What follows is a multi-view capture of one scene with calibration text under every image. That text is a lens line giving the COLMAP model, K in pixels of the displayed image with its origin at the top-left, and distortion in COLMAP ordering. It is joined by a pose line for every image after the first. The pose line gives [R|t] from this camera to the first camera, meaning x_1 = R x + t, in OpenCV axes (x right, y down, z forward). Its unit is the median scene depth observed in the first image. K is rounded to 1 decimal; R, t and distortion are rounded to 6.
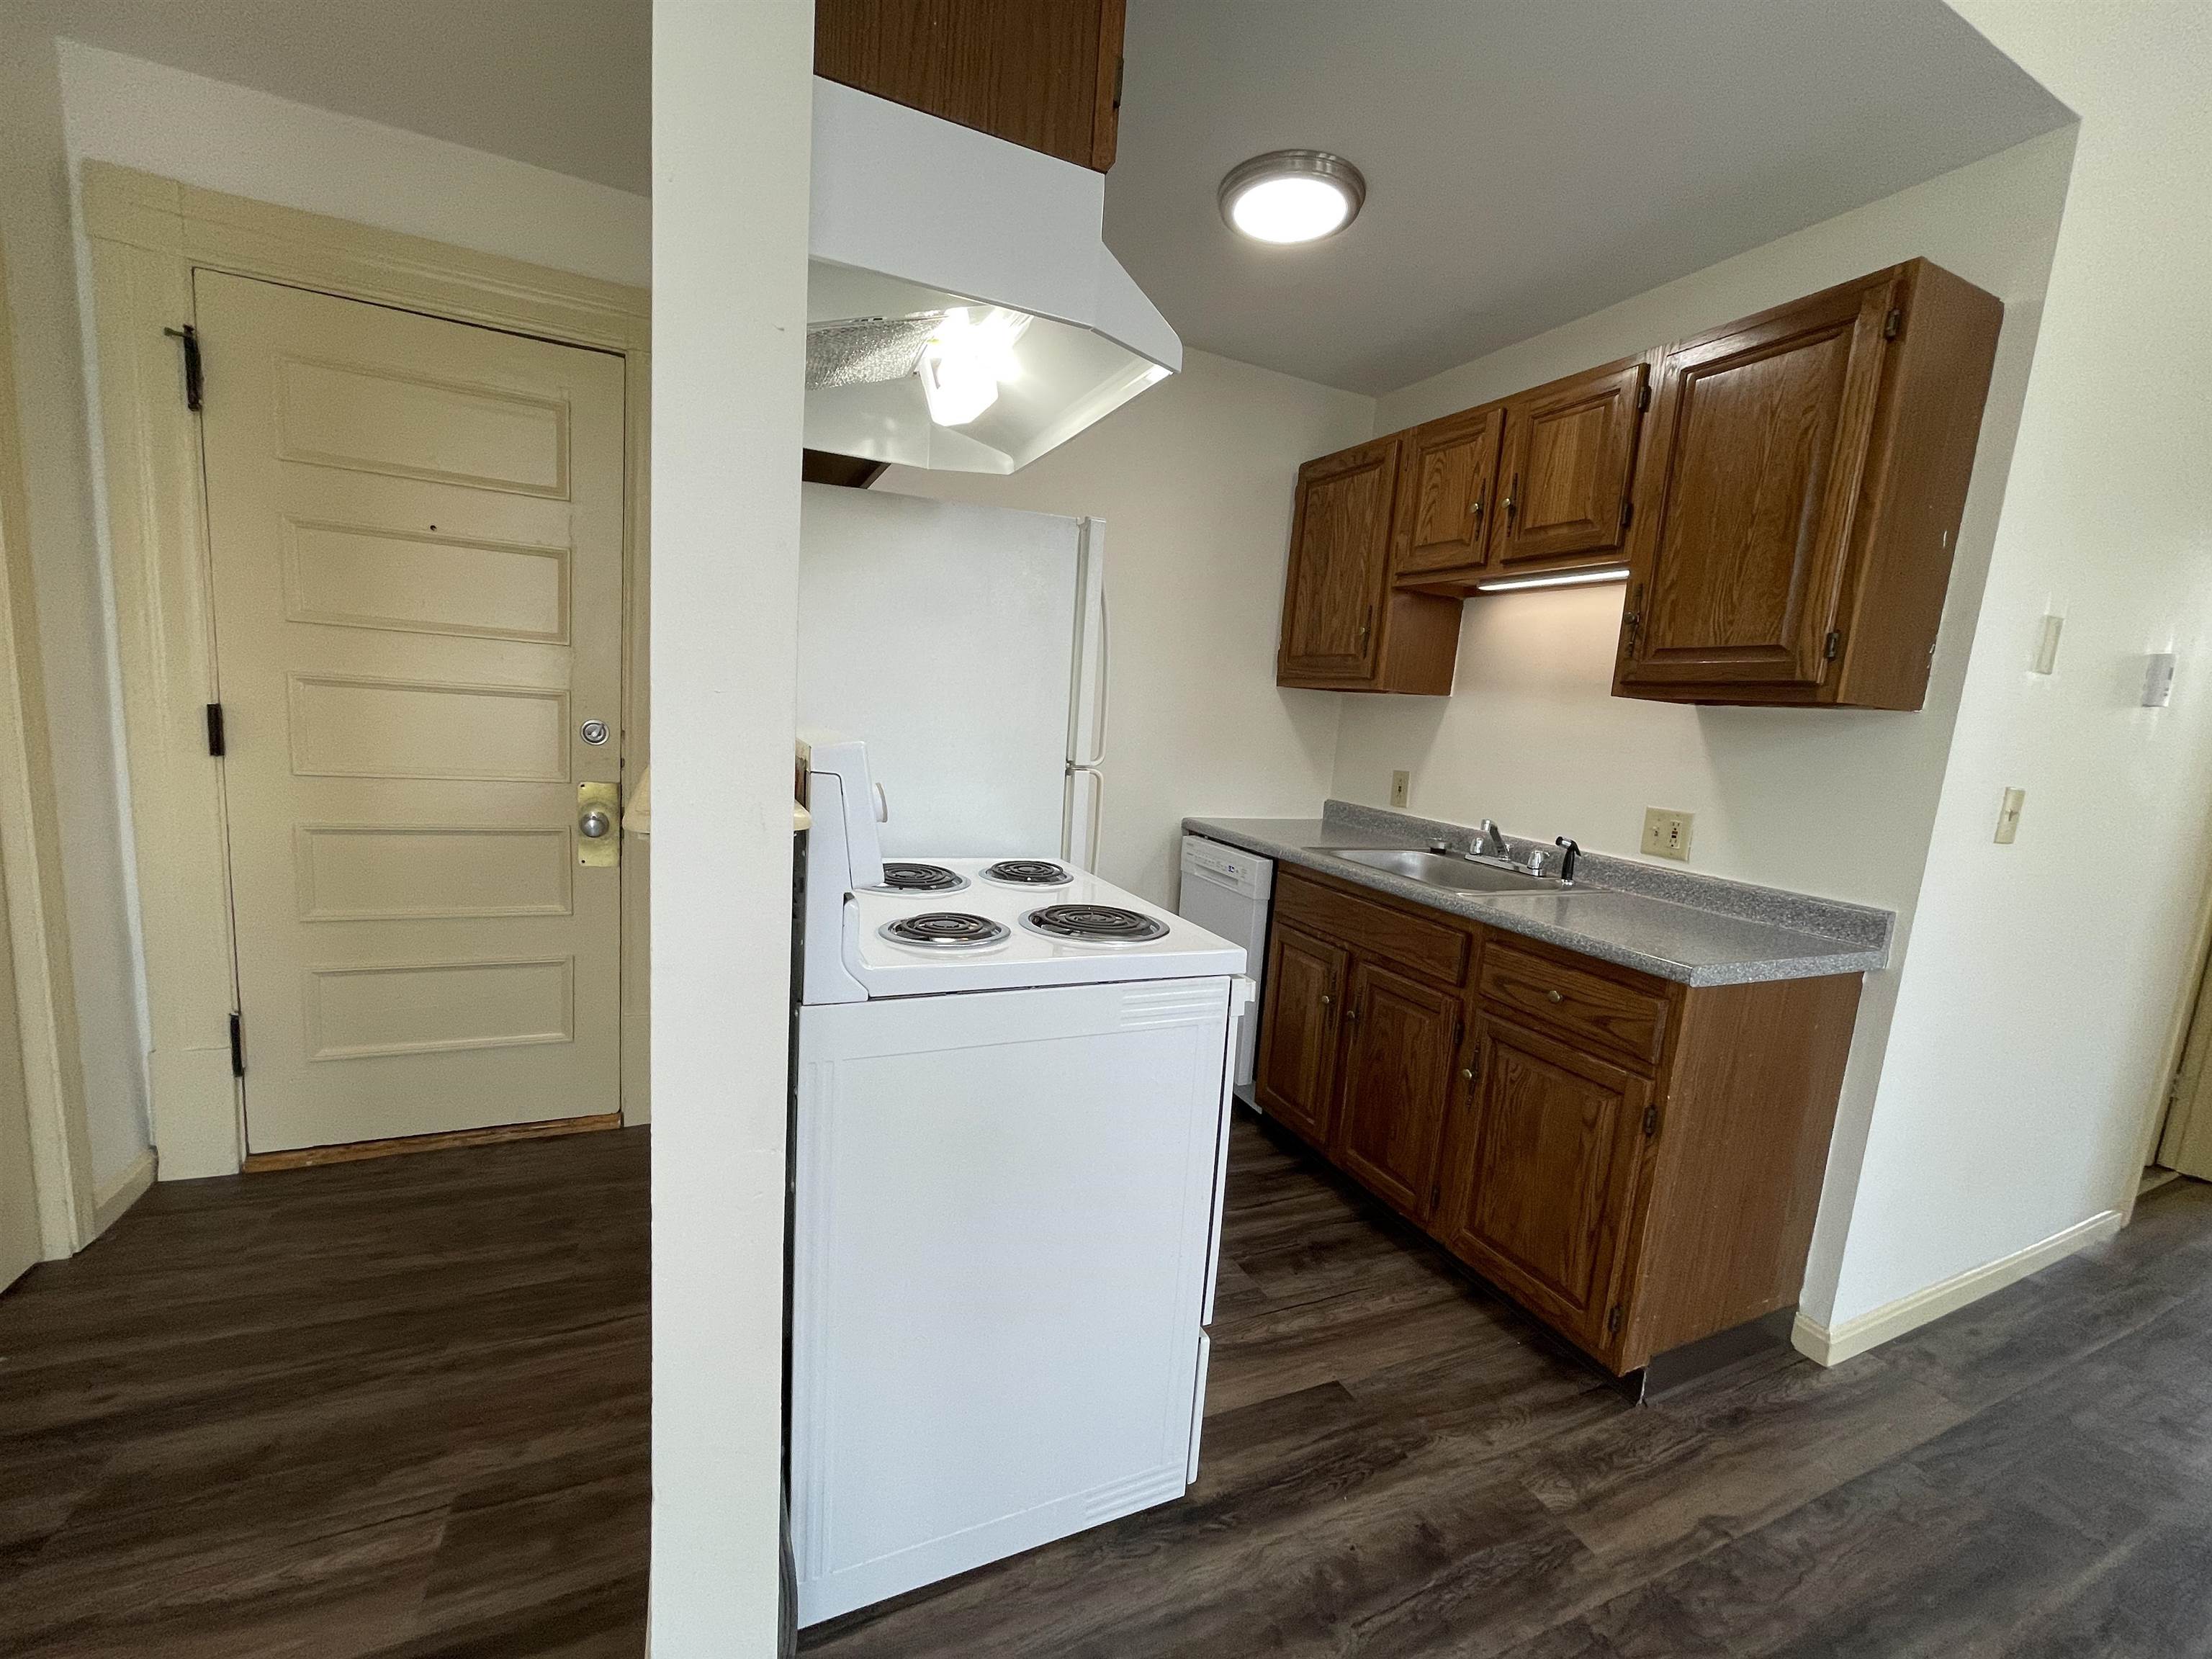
lens RADIAL K [[895.4, 0, 1107.5], [0, 895.4, 831.6], [0, 0, 1]] dist [0.000786, 0.000861]
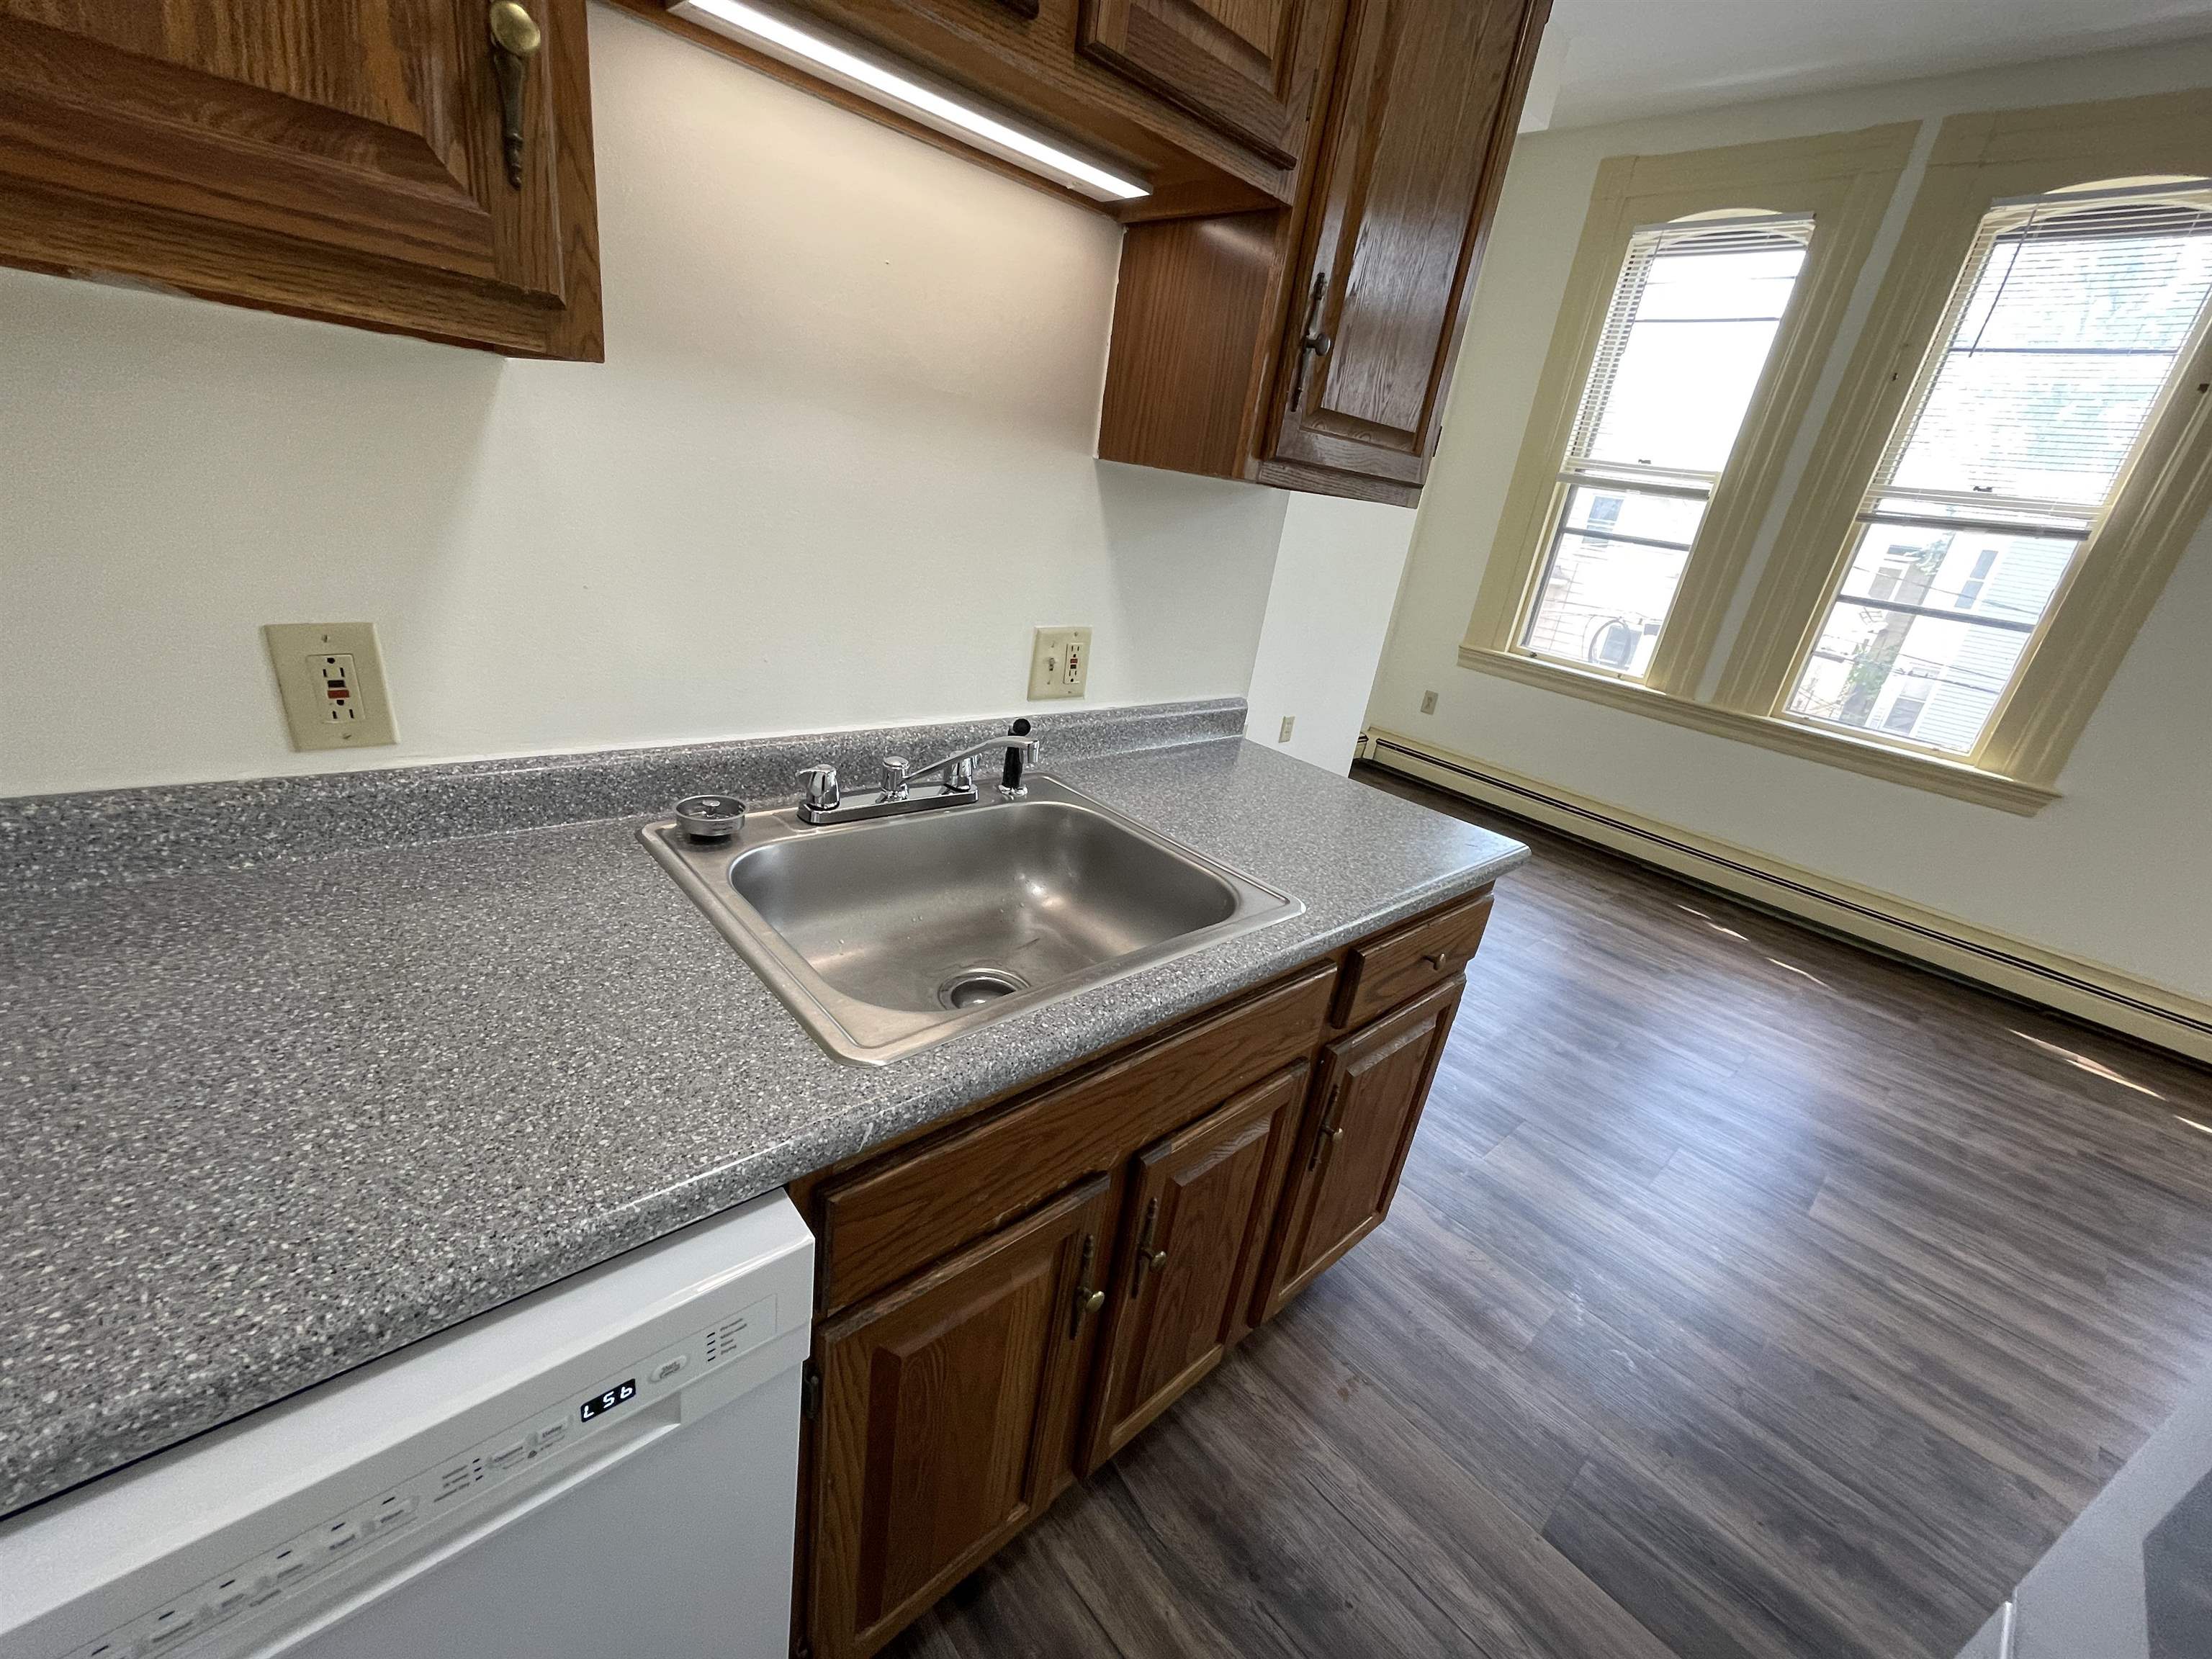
lens RADIAL K [[895.4, 0, 1096.8], [0, 895.4, 837.1], [0, 0, 1]] dist [0.000786, 0.000861]
pose [[-0.279401, -0.471498, 0.836436, 0.002487], [-0.032593, 0.875284, 0.482509, -0.213714], [-0.959621, 0.107552, -0.259922, 1.203636]]
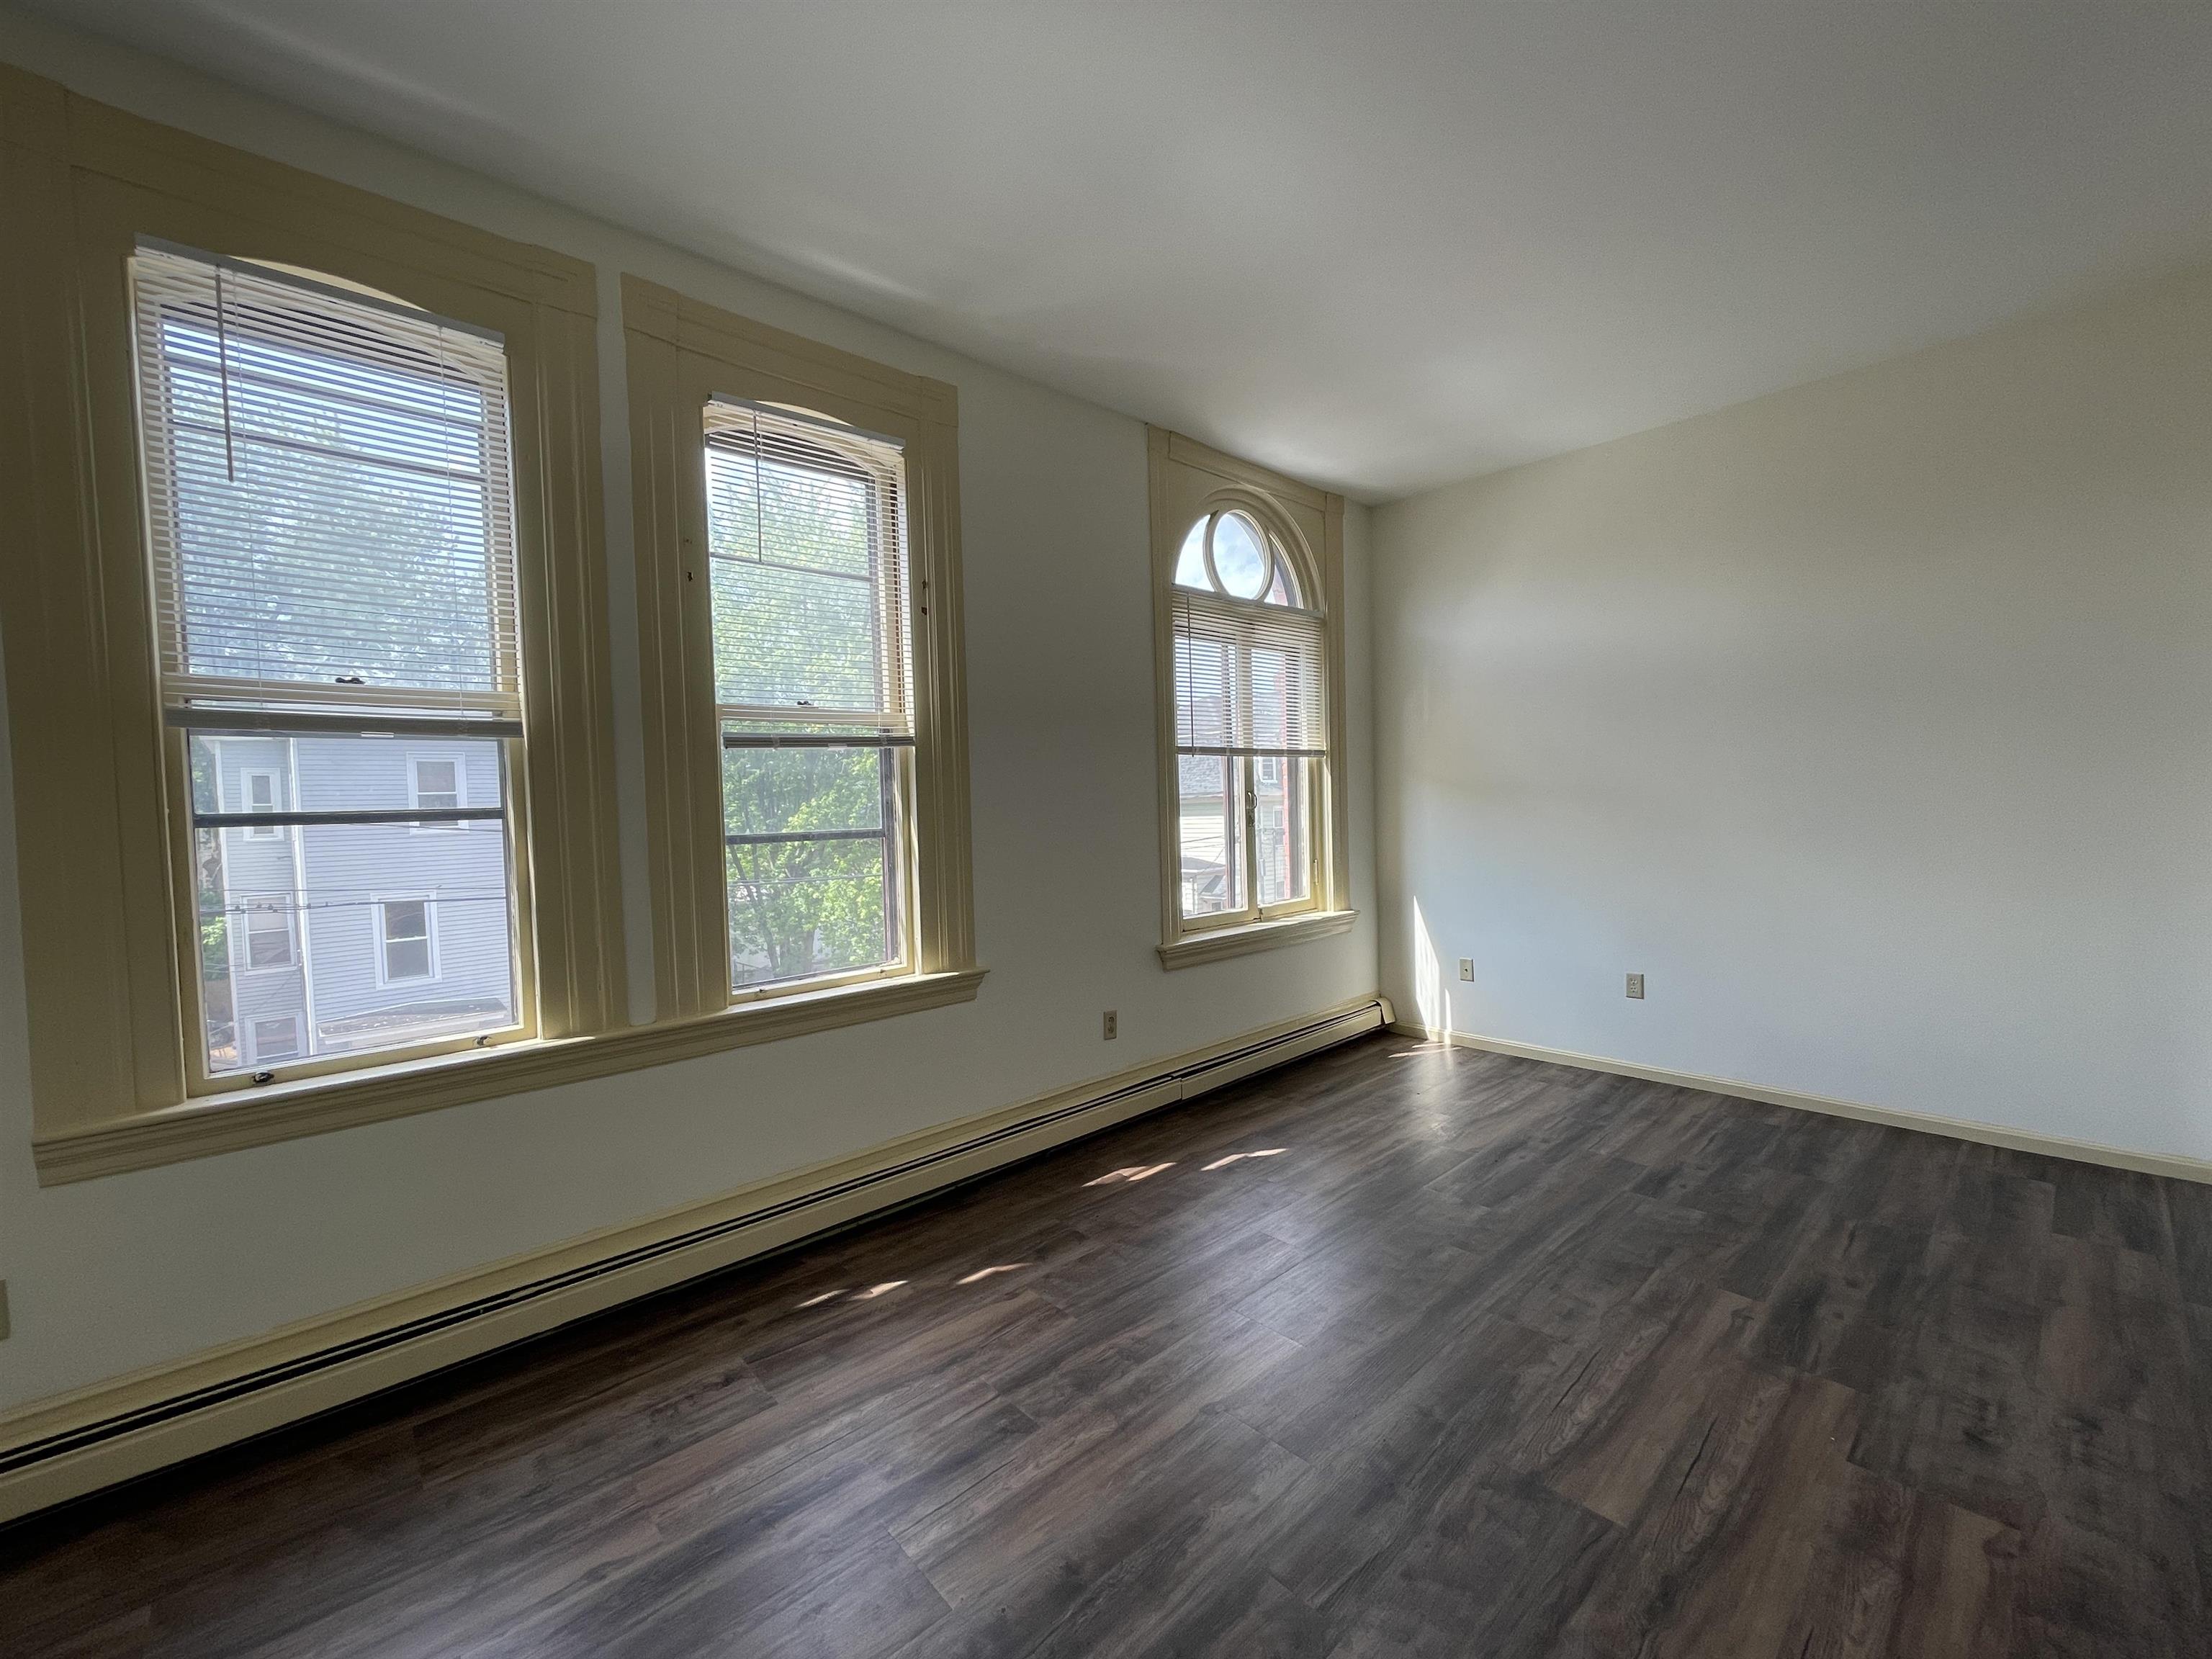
lens RADIAL K [[895.4, 0, 1102.4], [0, 895.4, 829.2], [0, 0, 1]] dist [0.000786, 0.000861]
pose [[-0.953298, -0.039859, -0.299389, 1.092354], [-0.084664, 0.986778, 0.138208, -0.086373], [0.289922, 0.157101, -0.944068, 0.771844]]
